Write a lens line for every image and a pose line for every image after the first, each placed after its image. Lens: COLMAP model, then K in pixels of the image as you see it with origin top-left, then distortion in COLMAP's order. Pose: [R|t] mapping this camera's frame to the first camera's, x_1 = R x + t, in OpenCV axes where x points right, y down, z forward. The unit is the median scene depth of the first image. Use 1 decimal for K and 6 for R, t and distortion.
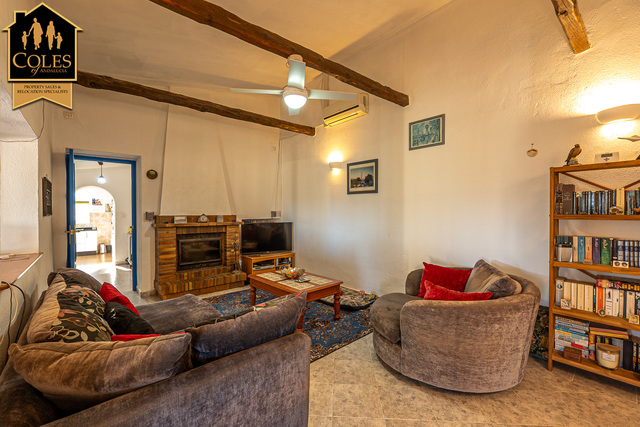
lens RADIAL K [[269.0, 0, 320.8], [0, 269.0, 214.1], [0, 0, 1]] dist [-0.013231, -0.000253]
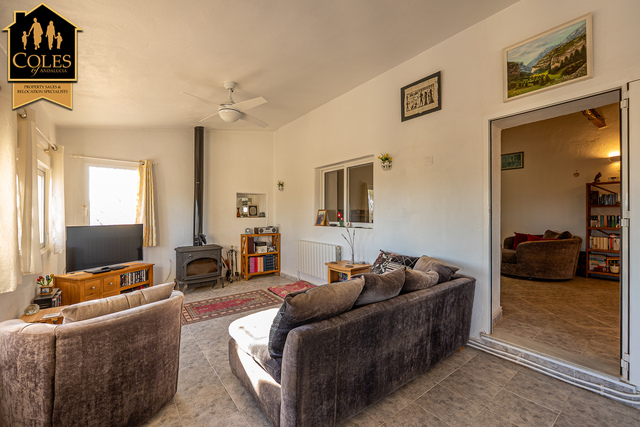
lens RADIAL K [[269.0, 0, 320.1], [0, 269.0, 212.3], [0, 0, 1]] dist [-0.013231, -0.000253]
pose [[0.997597, 0.008666, -0.068744, -0.937607], [-0.009945, 0.999783, -0.018293, 0.100139], [0.068570, 0.018933, 0.997467, -1.059606]]
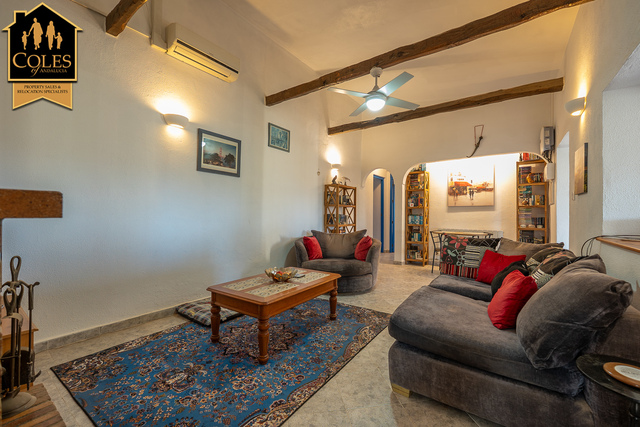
lens RADIAL K [[269.0, 0, 318.6], [0, 269.0, 214.6], [0, 0, 1]] dist [-0.013231, -0.000253]
pose [[-0.228967, 0.002036, 0.973432, -1.119026], [0.003961, 0.999991, -0.001160, 0.077803], [-0.973426, 0.003591, -0.228973, 1.405027]]
